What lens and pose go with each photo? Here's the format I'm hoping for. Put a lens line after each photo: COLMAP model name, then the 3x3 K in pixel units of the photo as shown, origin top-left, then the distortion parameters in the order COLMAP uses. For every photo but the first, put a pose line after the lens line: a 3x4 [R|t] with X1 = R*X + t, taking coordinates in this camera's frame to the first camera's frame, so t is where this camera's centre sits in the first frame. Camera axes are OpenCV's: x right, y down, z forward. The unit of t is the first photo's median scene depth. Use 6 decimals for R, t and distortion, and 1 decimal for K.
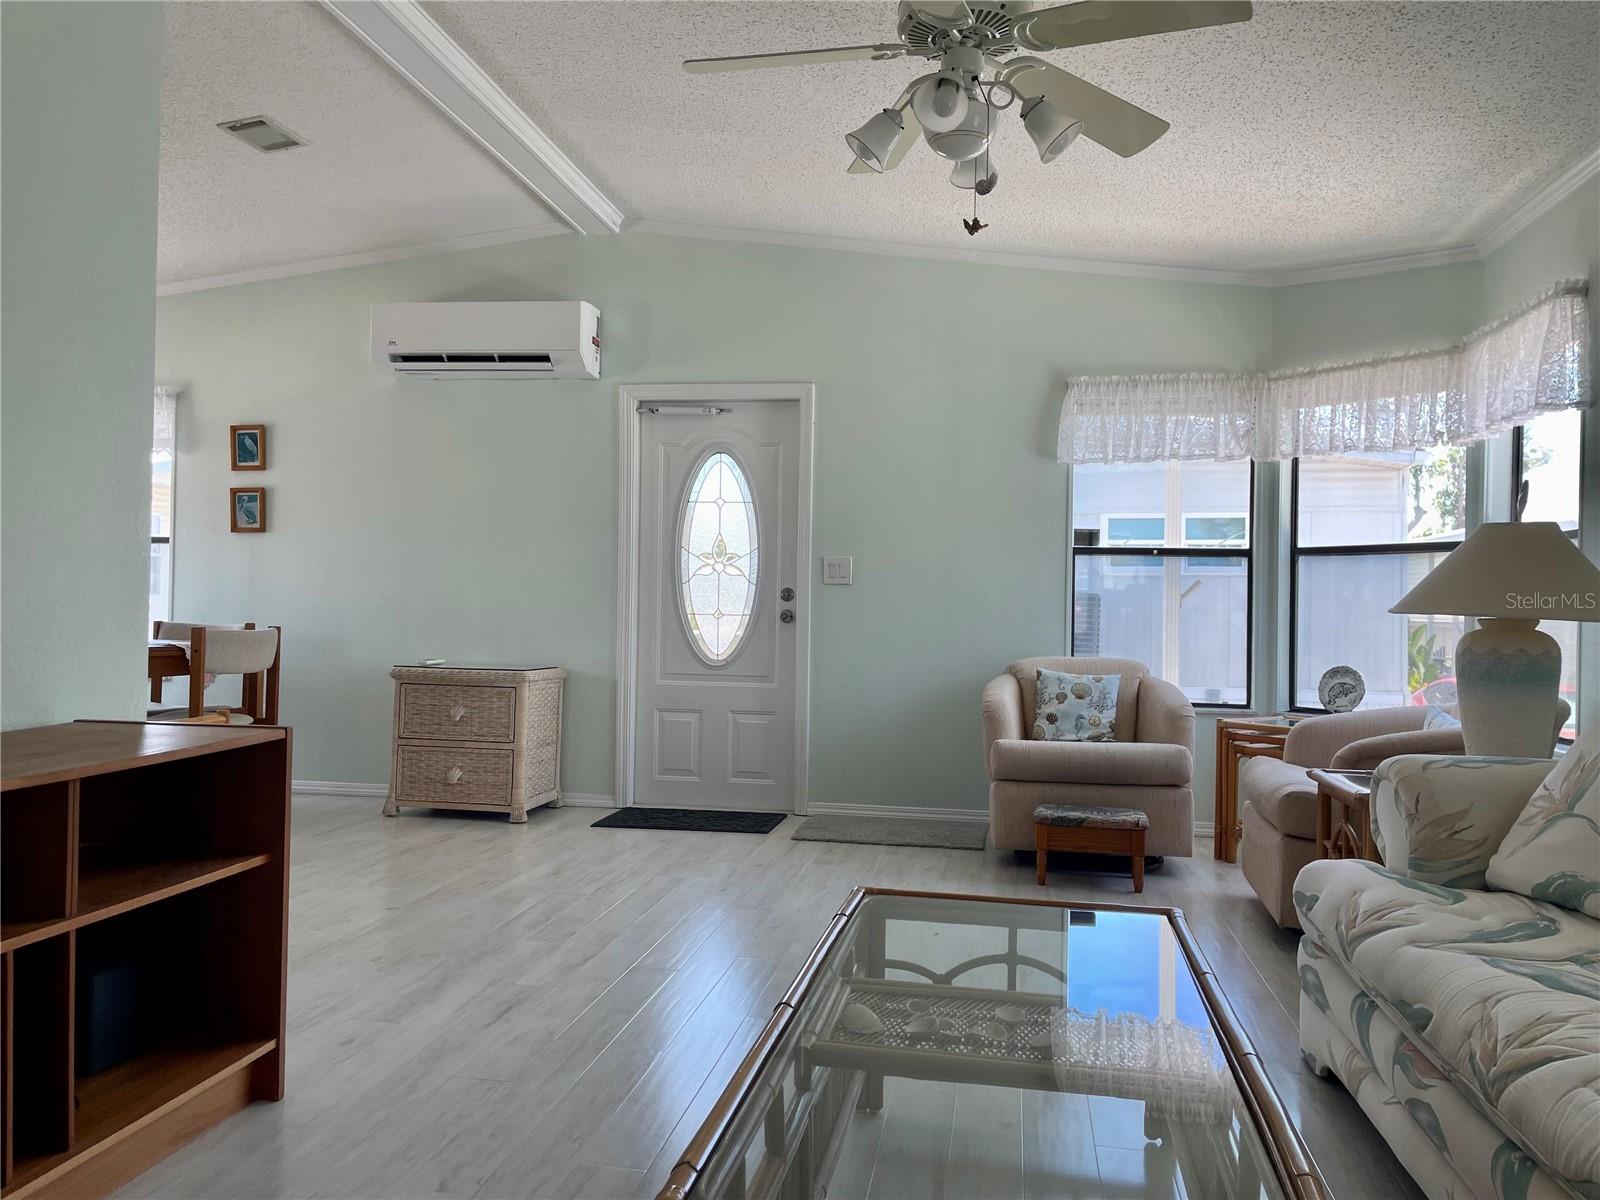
lens RADIAL K [[1204.4, 0, 799.0], [0, 1204.4, 589.2], [0, 0, 1]] dist [0.100058, -0.131282]
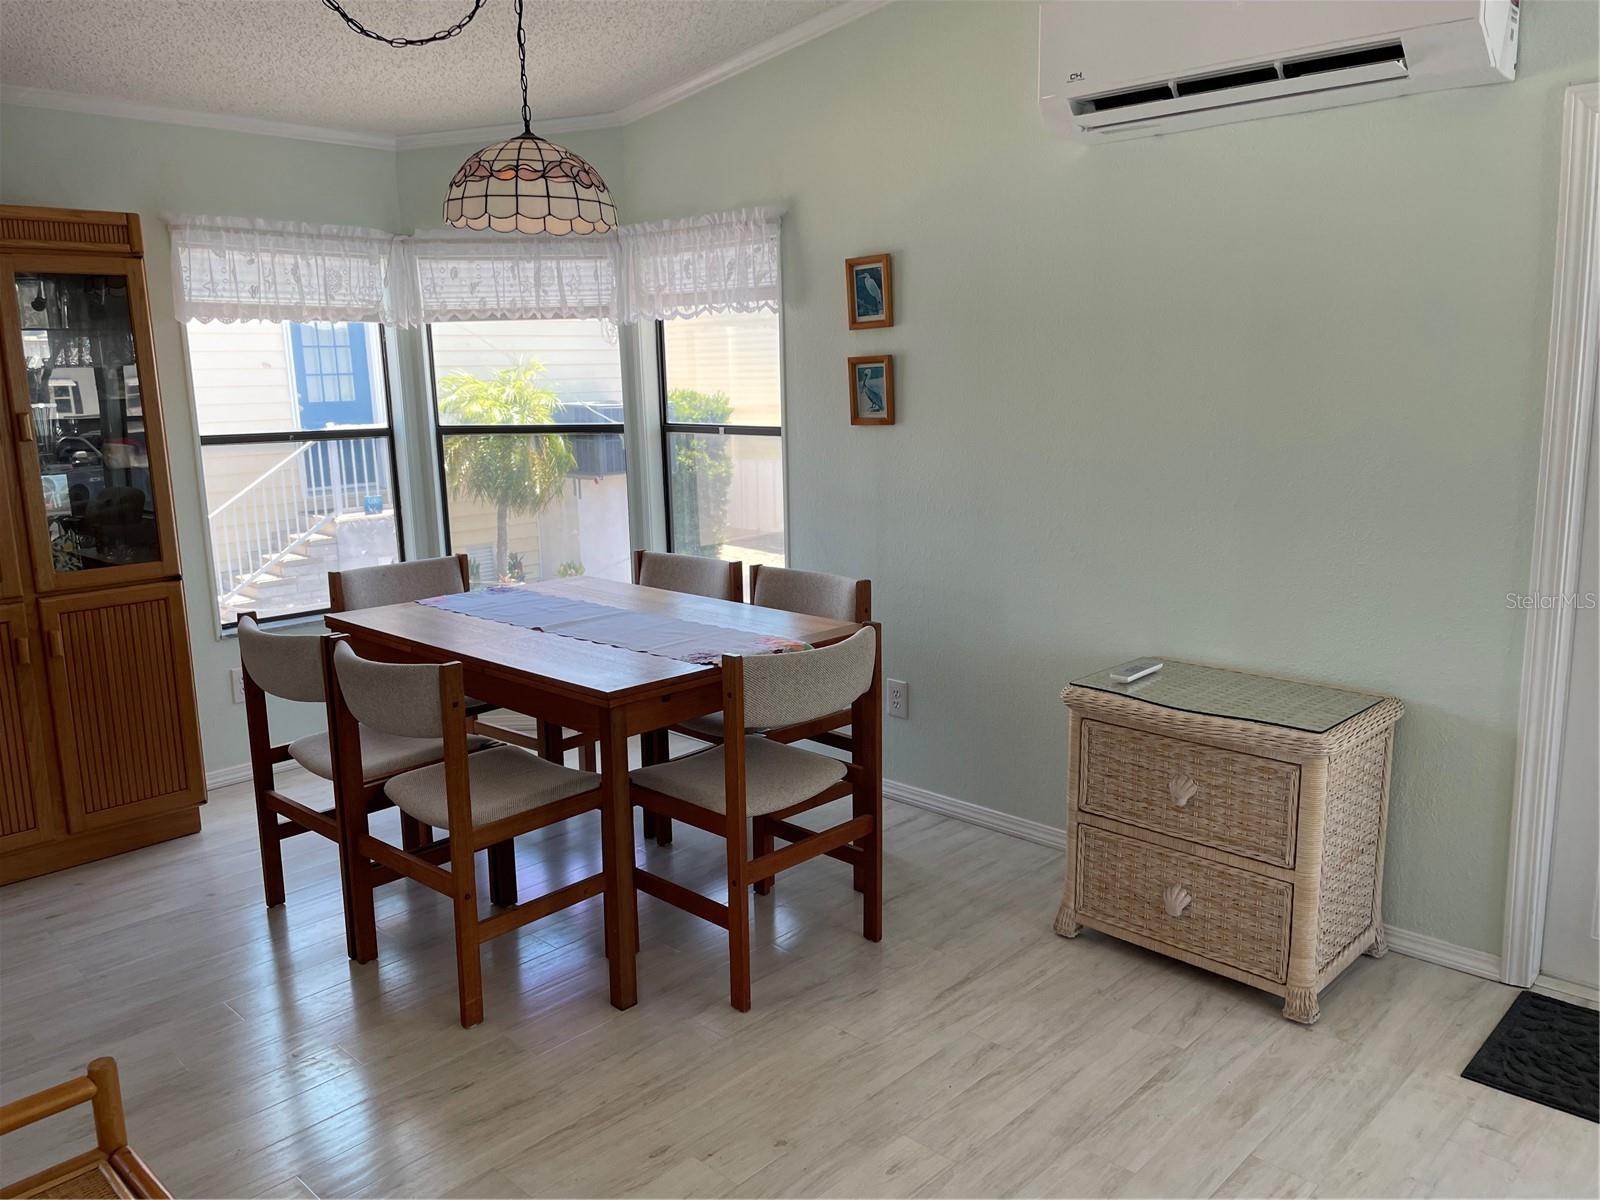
lens RADIAL K [[1204.4, 0, 799.0], [0, 1204.4, 589.2], [0, 0, 1]] dist [0.100058, -0.131282]
pose [[0.829027, 0.064504, -0.555476, -0.122464], [0.042398, 0.983216, 0.177452, -0.081744], [0.557600, -0.170663, 0.812377, 0.459774]]
